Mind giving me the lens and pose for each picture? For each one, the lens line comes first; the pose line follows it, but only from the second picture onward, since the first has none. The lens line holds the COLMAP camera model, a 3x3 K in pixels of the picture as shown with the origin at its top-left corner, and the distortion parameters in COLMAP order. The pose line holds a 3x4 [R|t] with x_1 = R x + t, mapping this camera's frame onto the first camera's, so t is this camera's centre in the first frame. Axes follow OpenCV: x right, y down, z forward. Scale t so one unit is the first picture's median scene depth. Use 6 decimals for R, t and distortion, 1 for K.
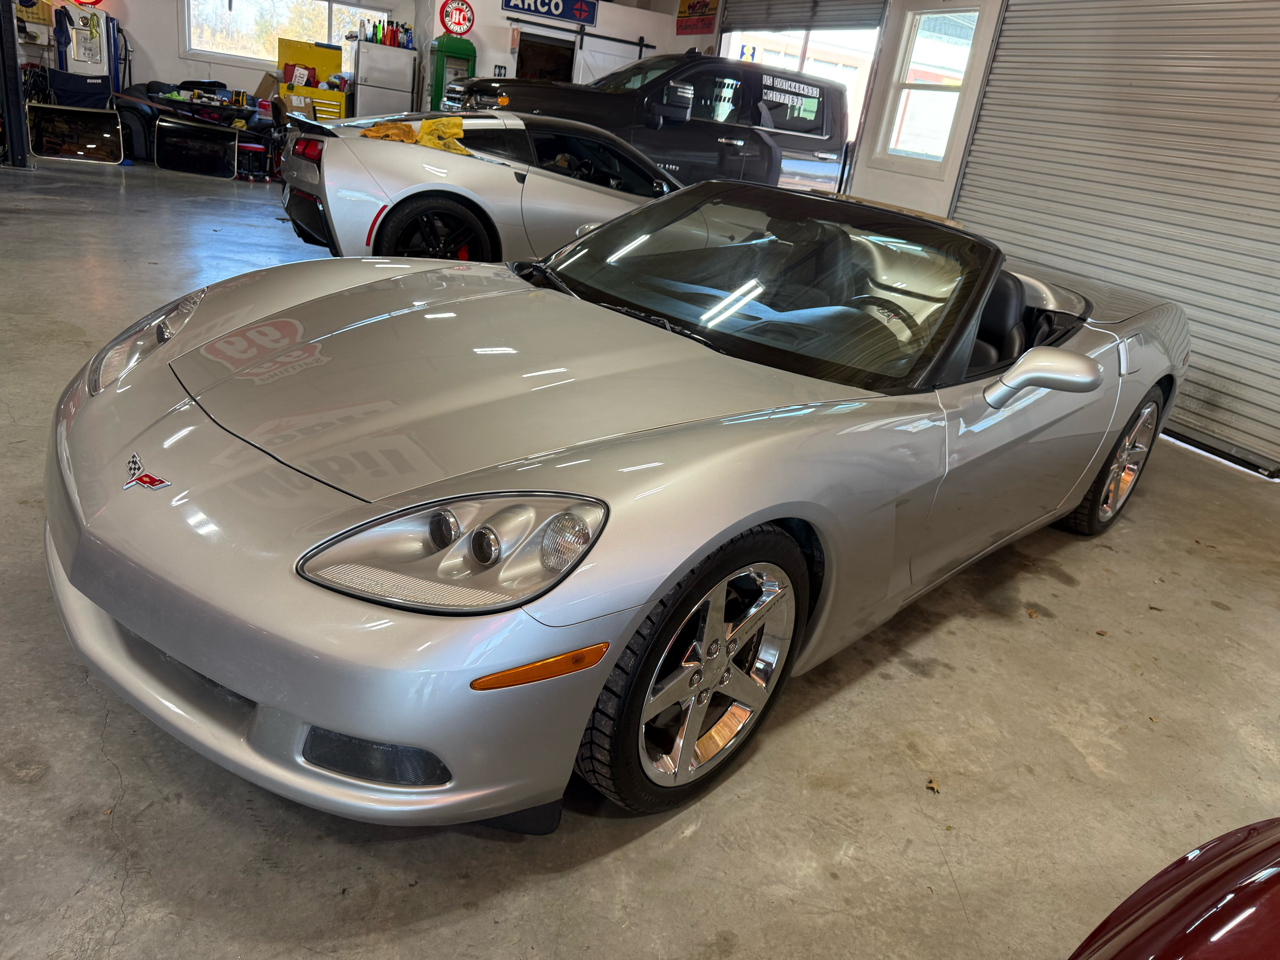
lens RADIAL K [[929.0, 0, 633.0], [0, 929.0, 488.8], [0, 0, 1]] dist [0.010026, -0.007984]
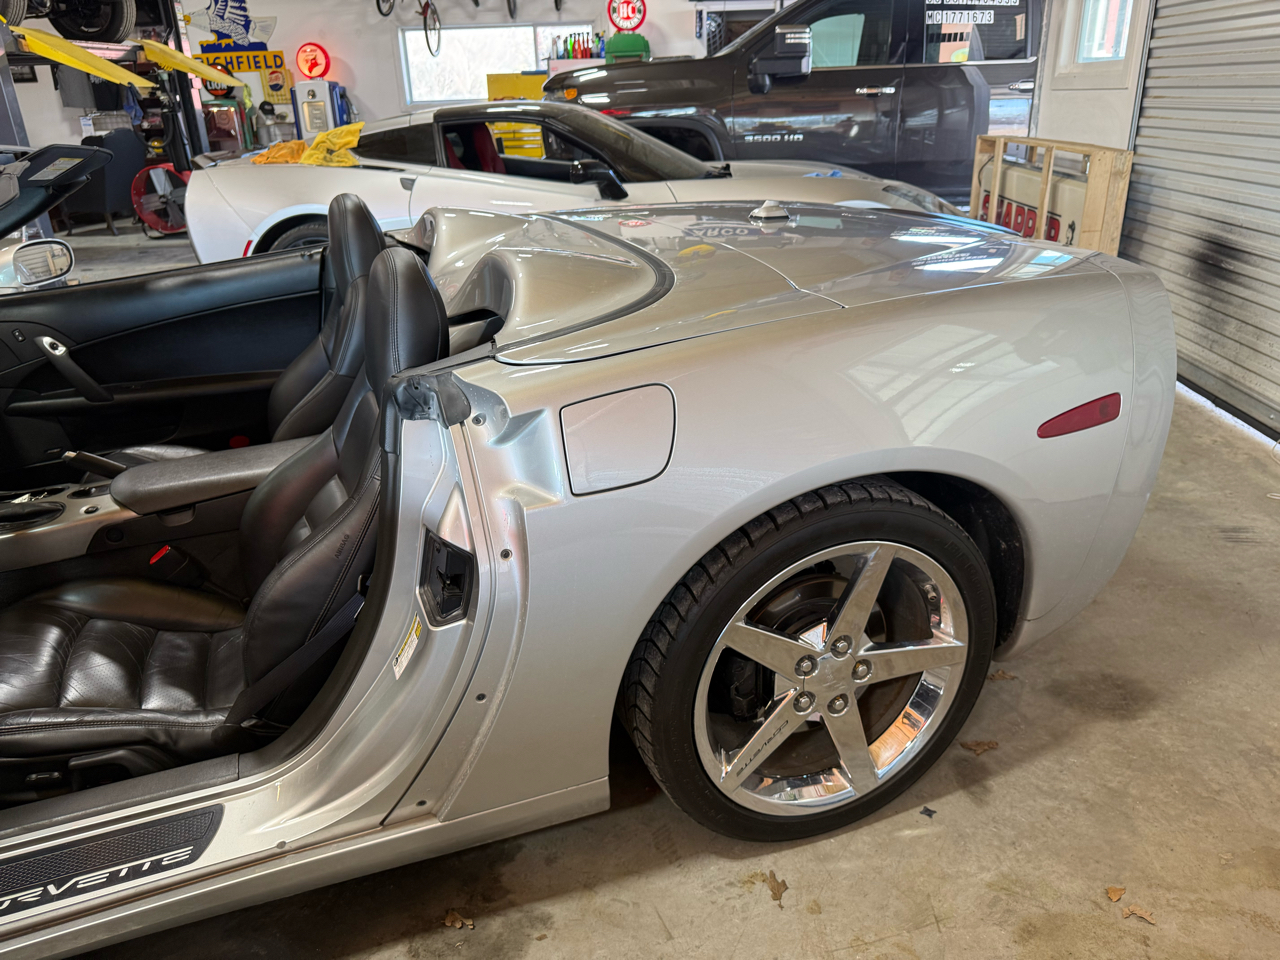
lens RADIAL K [[935.0, 0, 640.0], [0, 935.0, 480.0], [0, 0, 1]] dist [-0.002114, -0.002440]
pose [[0.885127, 0.005657, -0.465315, 0.285361], [-0.016407, 0.999684, -0.019055, -0.047569], [0.465061, 0.024500, 0.884940, 0.264807]]
